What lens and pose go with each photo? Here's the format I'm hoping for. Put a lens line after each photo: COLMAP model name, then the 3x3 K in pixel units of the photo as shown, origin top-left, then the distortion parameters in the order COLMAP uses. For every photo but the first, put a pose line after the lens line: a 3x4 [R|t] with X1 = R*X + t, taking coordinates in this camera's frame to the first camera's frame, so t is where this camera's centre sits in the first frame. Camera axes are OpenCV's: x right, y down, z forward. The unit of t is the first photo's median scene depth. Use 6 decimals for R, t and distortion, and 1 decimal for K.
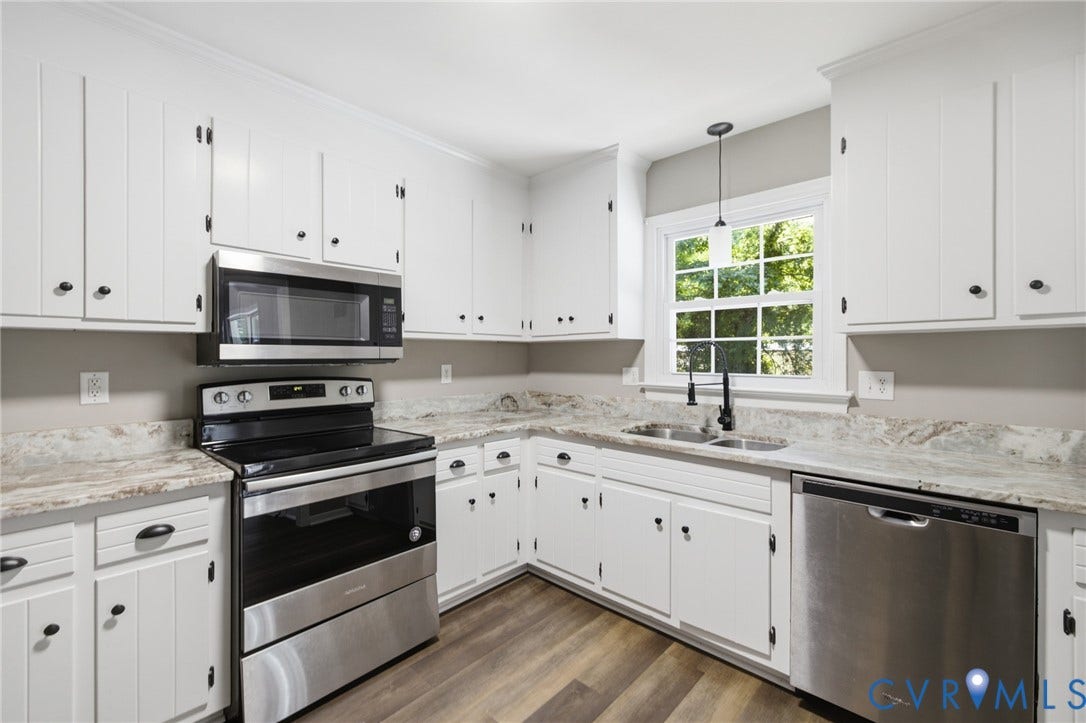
lens RADIAL K [[452.5, 0, 544.0], [0, 452.5, 356.2], [0, 0, 1]] dist [0.001690, 0.000297]
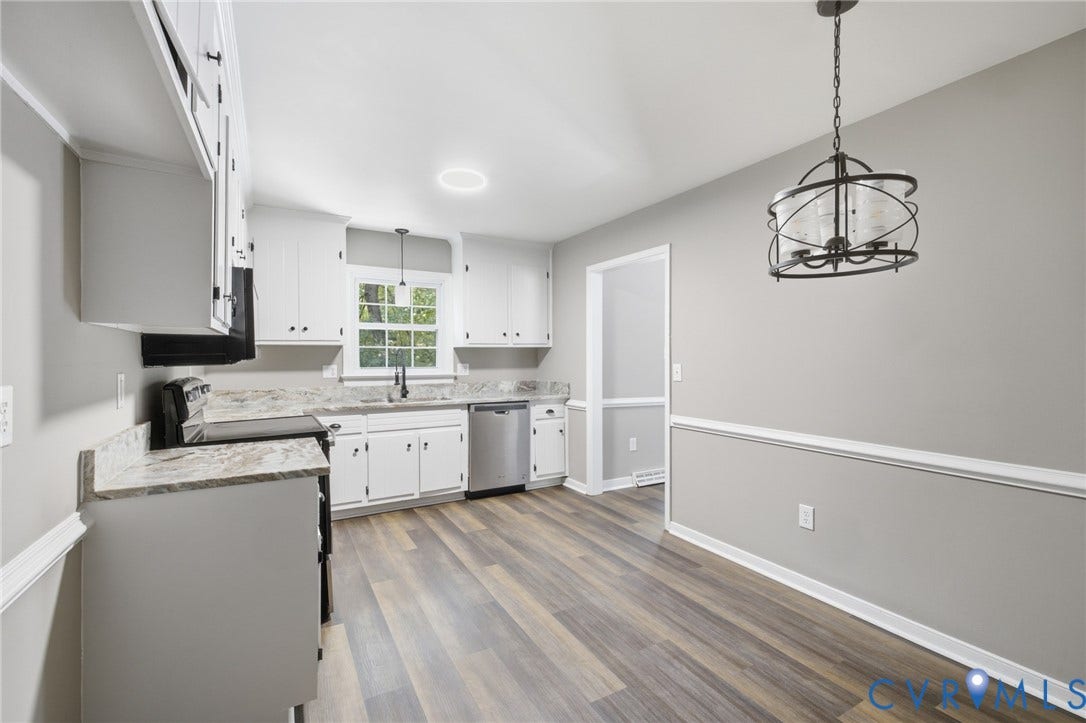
lens RADIAL K [[463.2, 0, 539.6], [0, 463.2, 353.3], [0, 0, 1]] dist [0.001724, 0.000233]
pose [[0.305290, 0.007689, 0.952228, -1.249740], [0.003056, 0.999954, -0.009054, 0.003592], [-0.952254, 0.005674, 0.305253, -0.084043]]
